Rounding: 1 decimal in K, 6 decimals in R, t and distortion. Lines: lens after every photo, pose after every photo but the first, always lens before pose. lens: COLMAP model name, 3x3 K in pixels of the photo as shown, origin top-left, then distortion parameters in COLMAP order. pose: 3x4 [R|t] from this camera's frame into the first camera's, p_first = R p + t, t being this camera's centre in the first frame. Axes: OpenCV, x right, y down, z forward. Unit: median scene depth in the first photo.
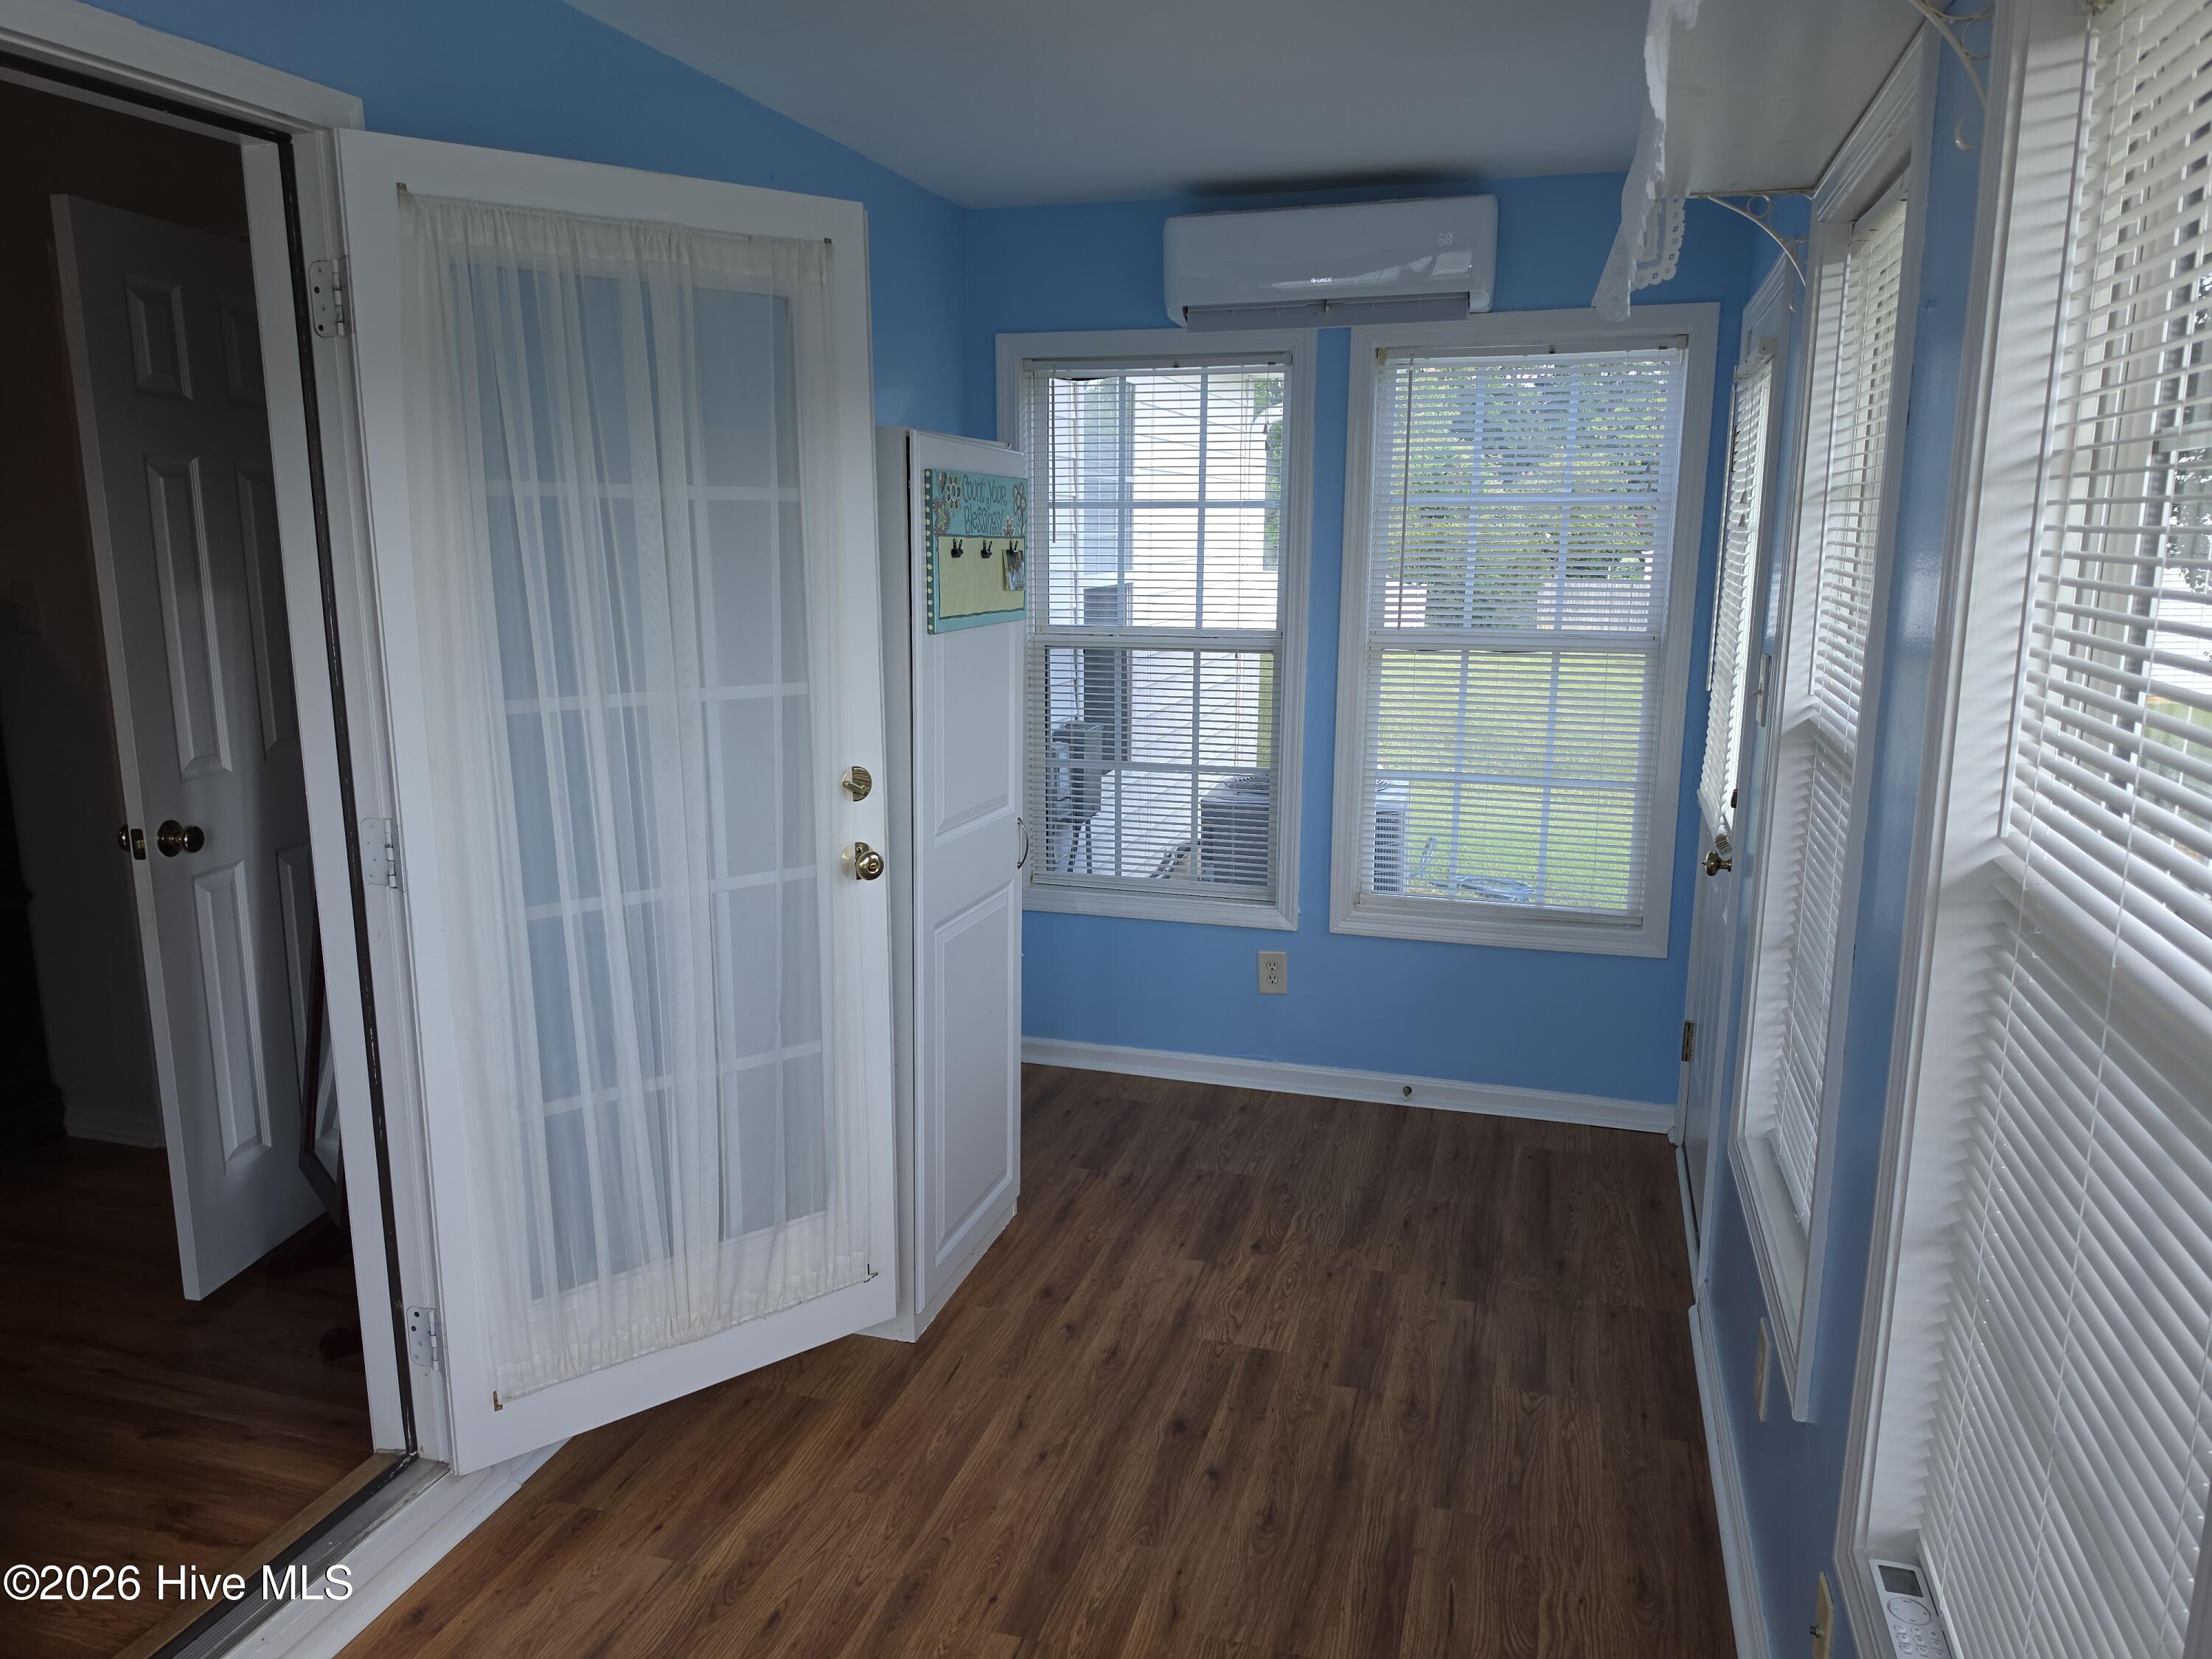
lens RADIAL K [[1560.7, 0, 1106.0], [0, 1560.7, 829.5], [0, 0, 1]] dist [0.144034, -0.234027]
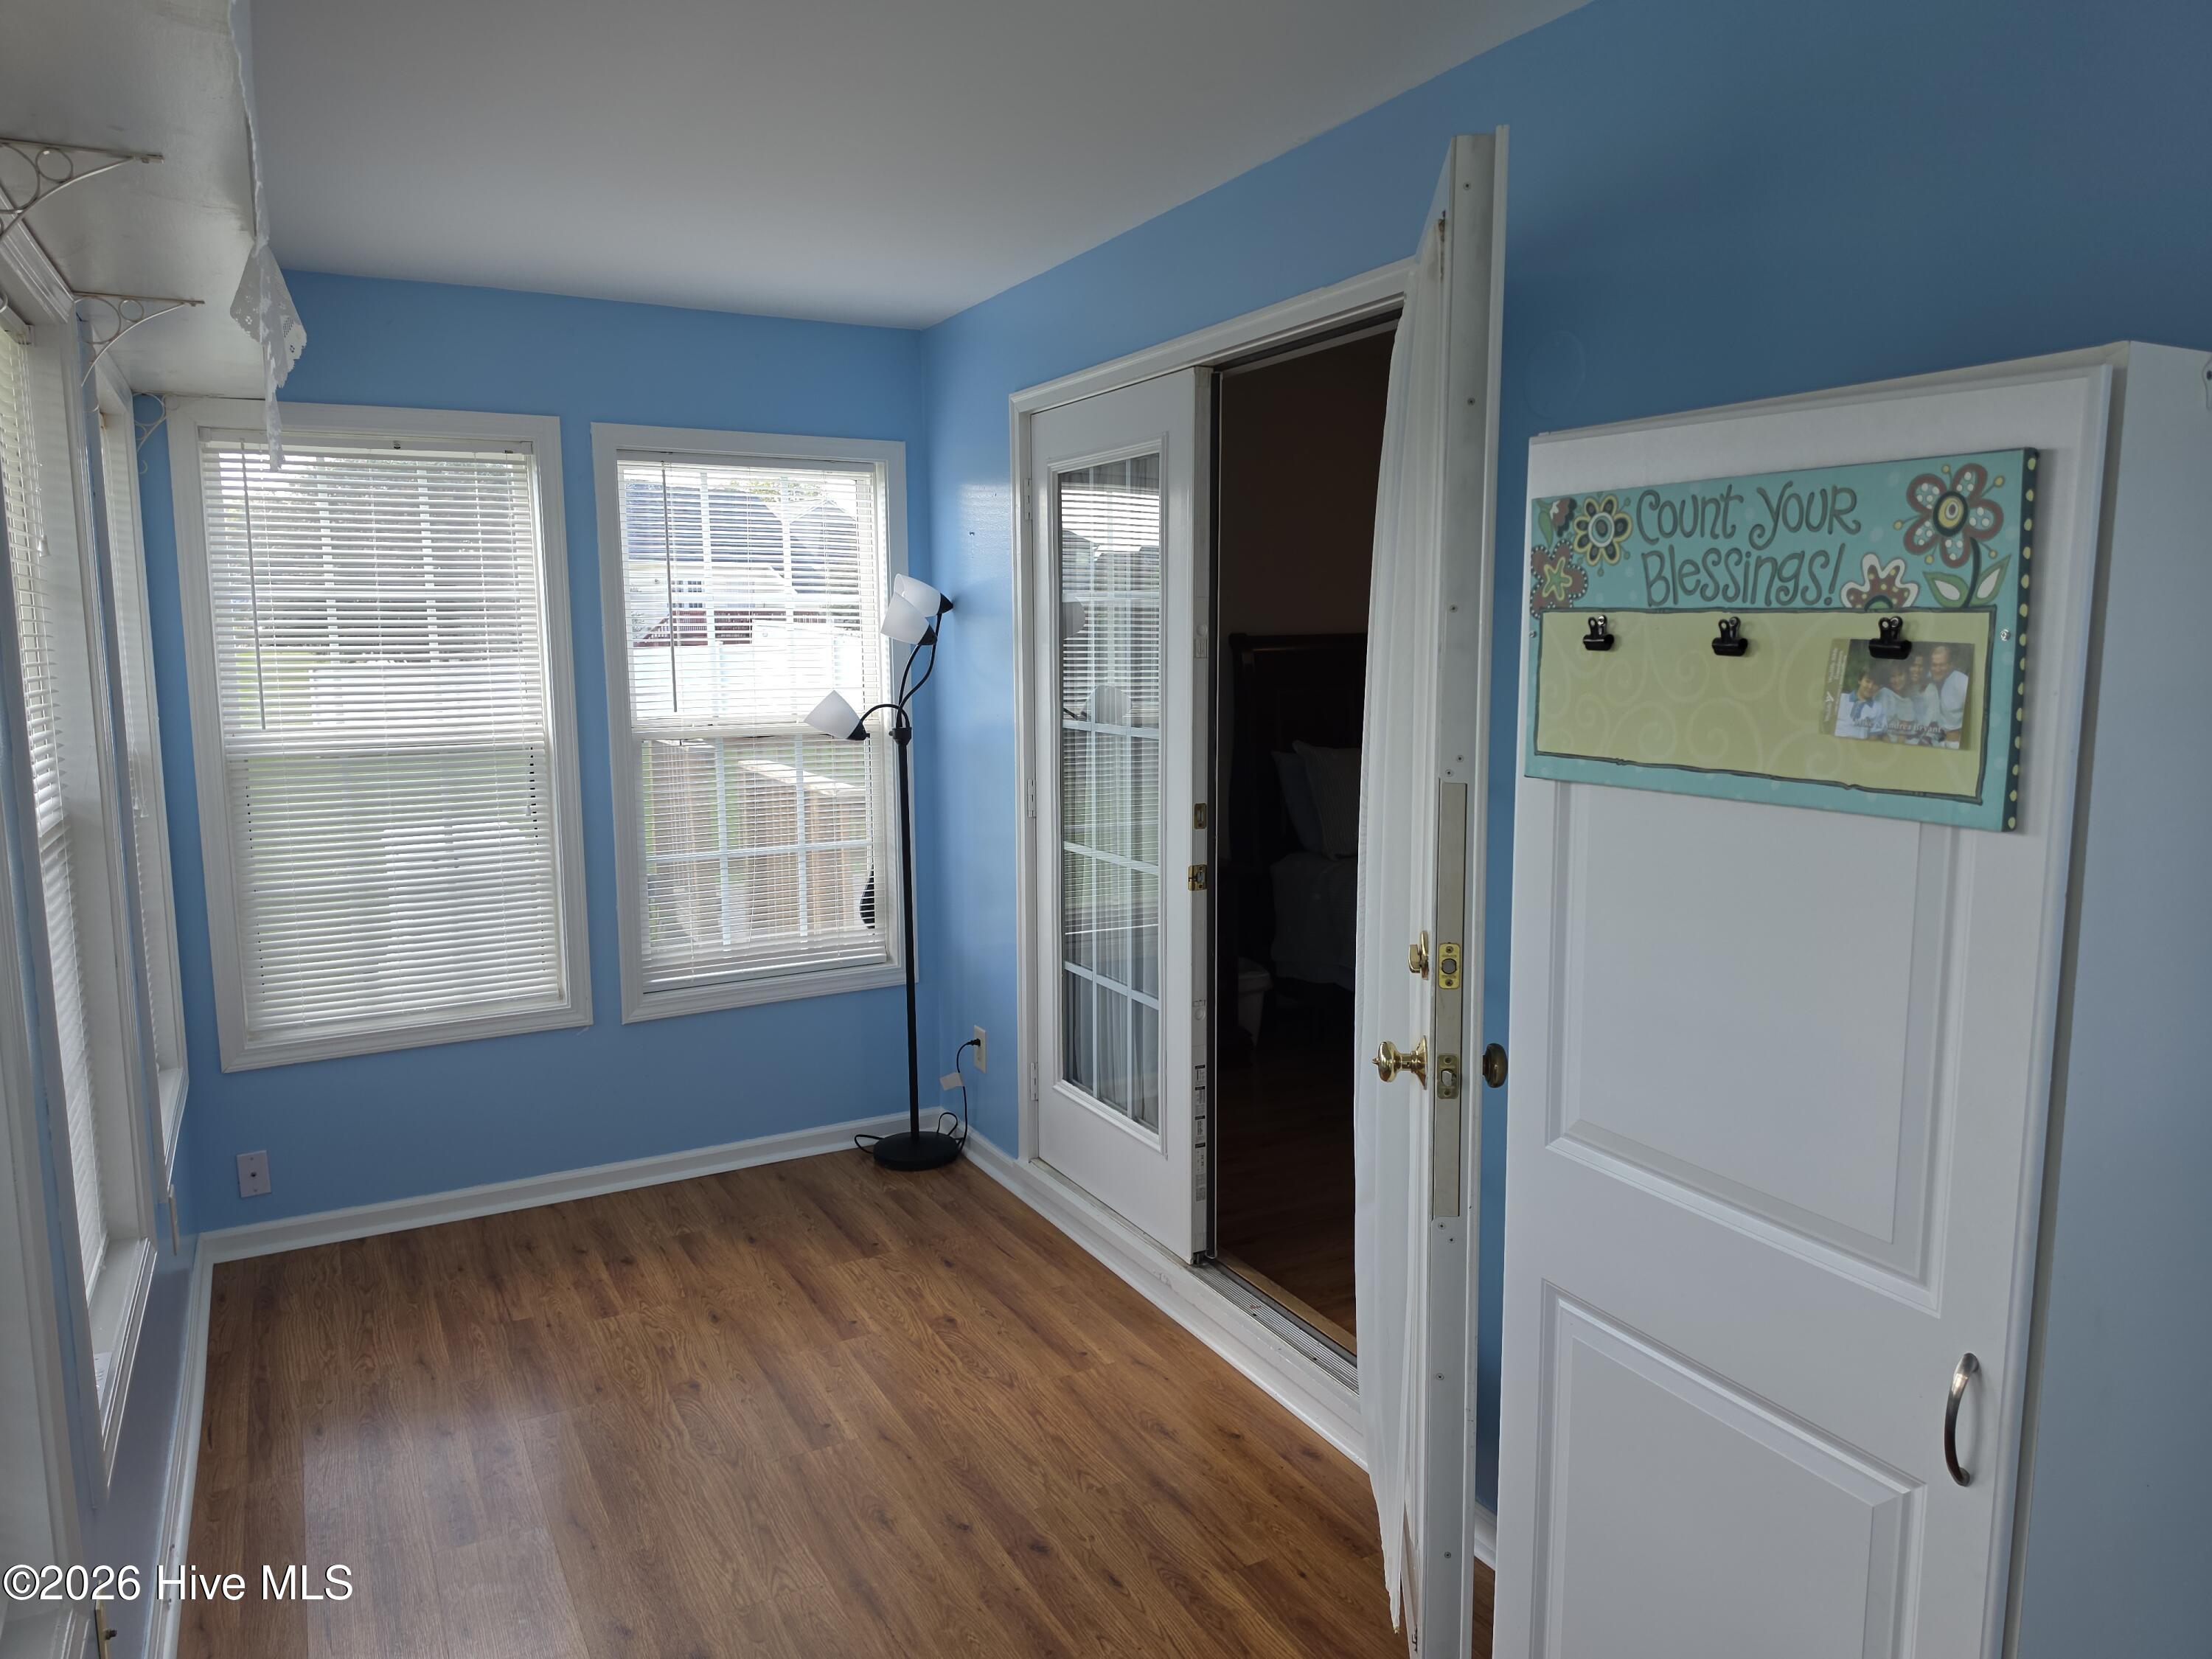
lens RADIAL K [[1560.7, 0, 1106.0], [0, 1560.7, 829.5], [0, 0, 1]] dist [0.144034, -0.234027]
pose [[-0.713464, 0.109332, -0.692109, 0.451740], [-0.108619, 0.958554, 0.263393, -0.271882], [0.692222, 0.263098, -0.672018, 1.438323]]
